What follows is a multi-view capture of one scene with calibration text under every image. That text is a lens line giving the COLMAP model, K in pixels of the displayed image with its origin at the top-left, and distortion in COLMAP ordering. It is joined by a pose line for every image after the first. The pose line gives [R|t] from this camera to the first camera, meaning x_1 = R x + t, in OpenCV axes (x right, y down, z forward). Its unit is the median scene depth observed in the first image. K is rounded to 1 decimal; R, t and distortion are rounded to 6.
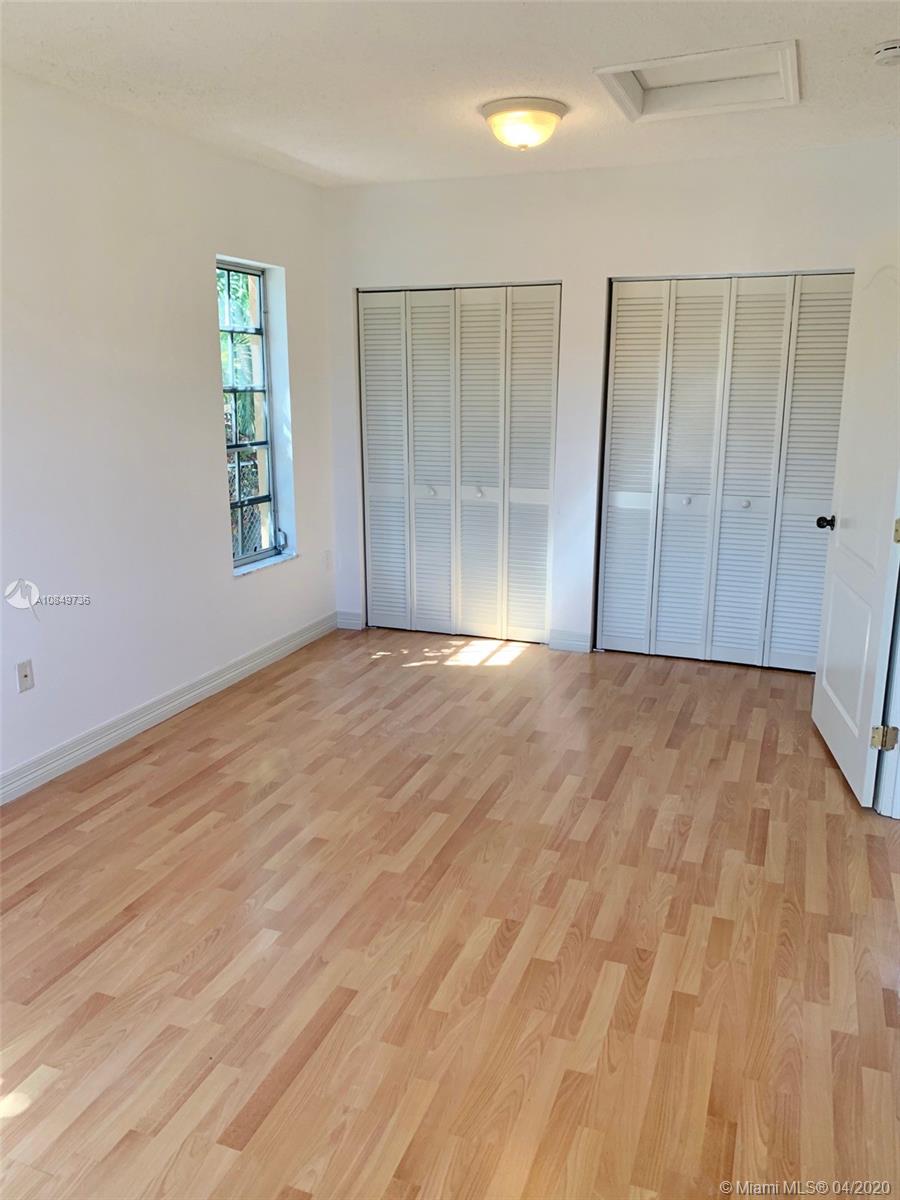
lens RADIAL K [[916.3, 0, 452.4], [0, 916.3, 597.4], [0, 0, 1]] dist [0.005525, -0.005503]
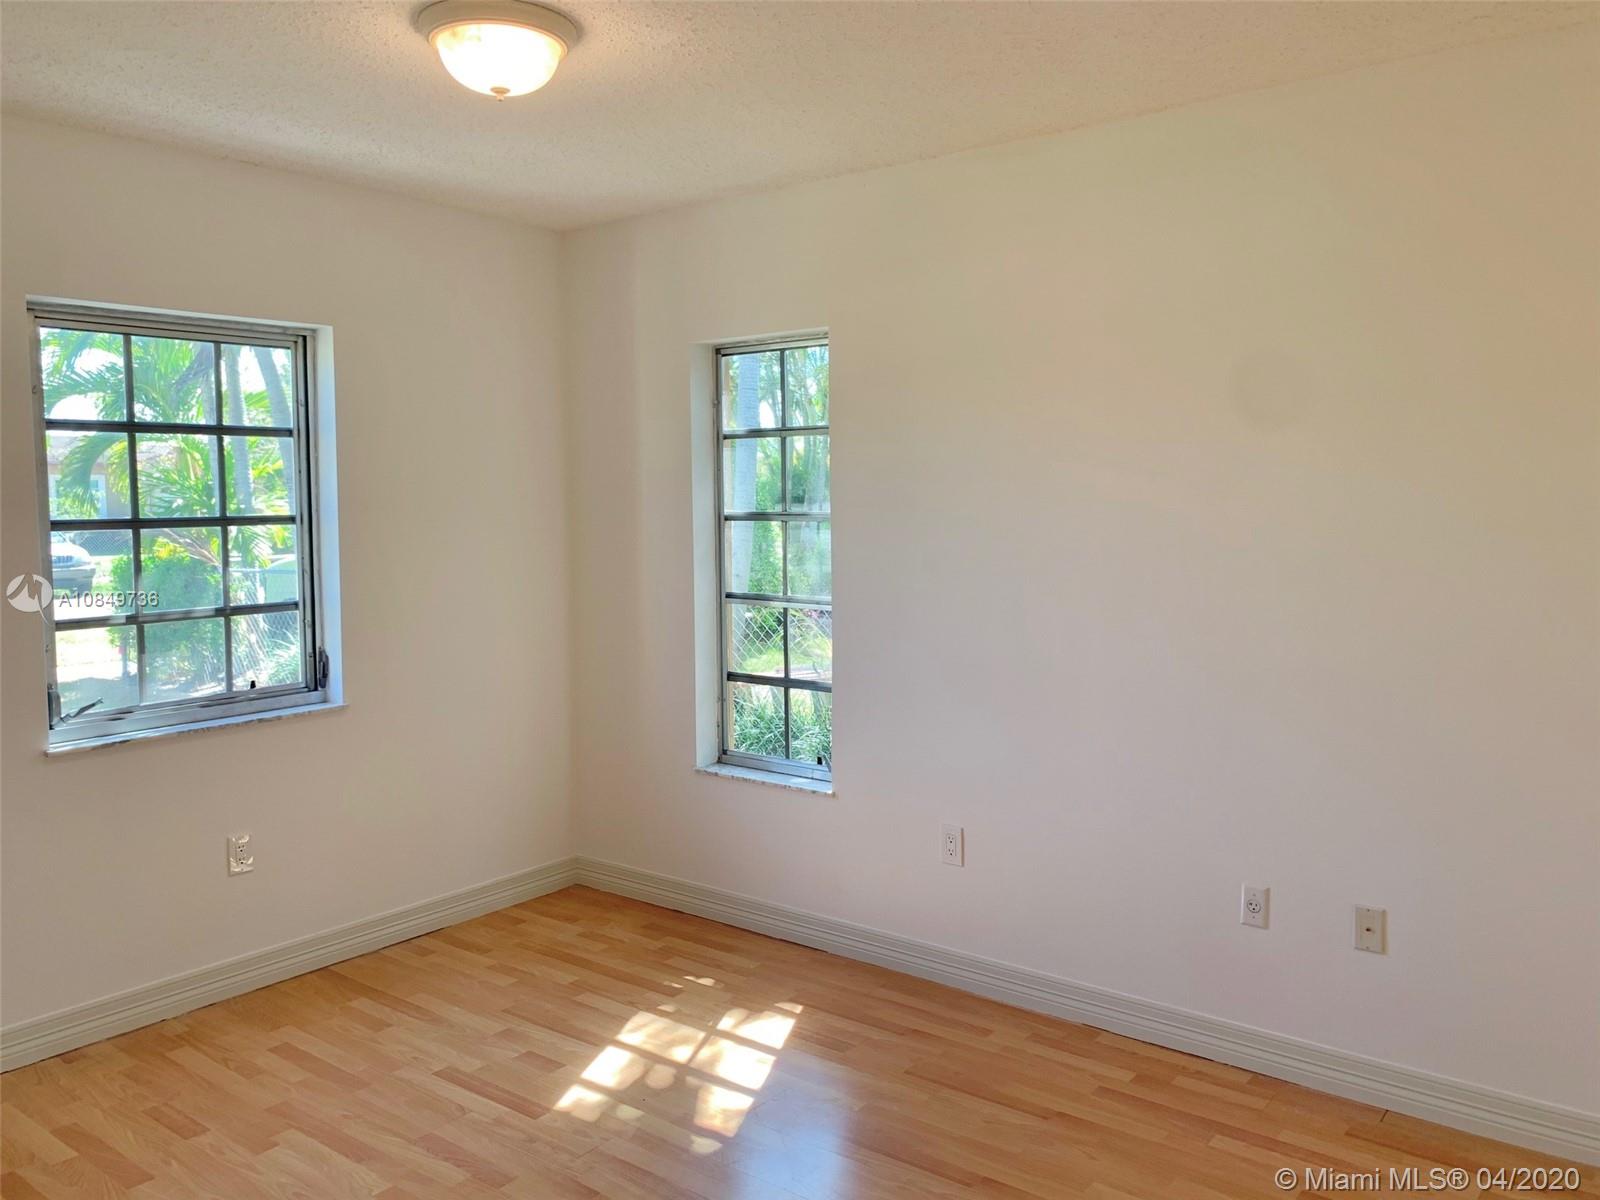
lens RADIAL K [[1231.7, 0, 799.4], [0, 1231.7, 543.3], [0, 0, 1]] dist [0.003667, -0.007112]
pose [[-0.275571, 0.041506, -0.960384, 0.666389], [-0.223180, 0.969006, 0.105917, -0.250988], [0.935014, 0.243527, -0.257767, 1.021117]]
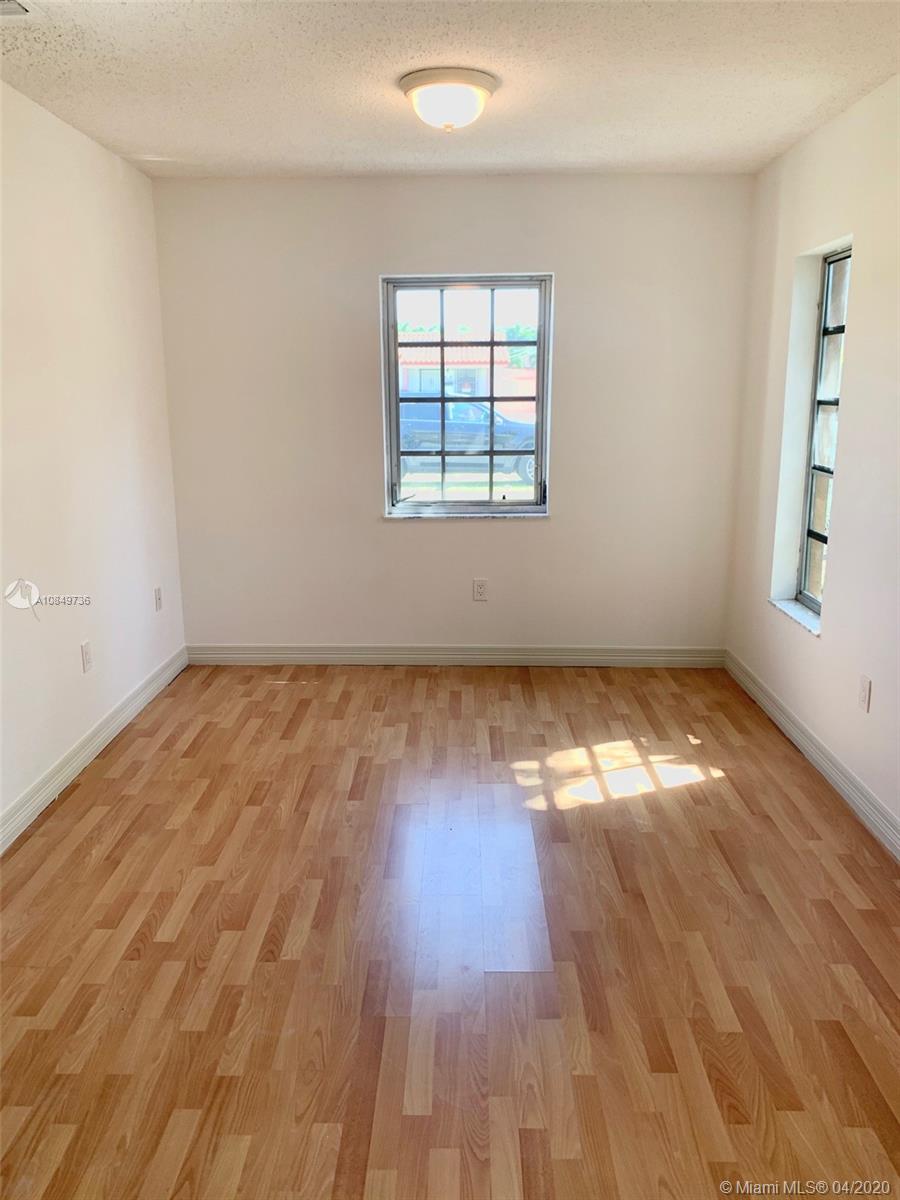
lens RADIAL K [[916.3, 0, 452.4], [0, 916.3, 597.4], [0, 0, 1]] dist [0.005525, -0.005503]
pose [[-0.937817, 0.083416, -0.336958, 0.177505], [-0.078236, 0.894932, 0.439291, -0.421987], [0.338198, 0.438337, -0.832756, 1.706502]]
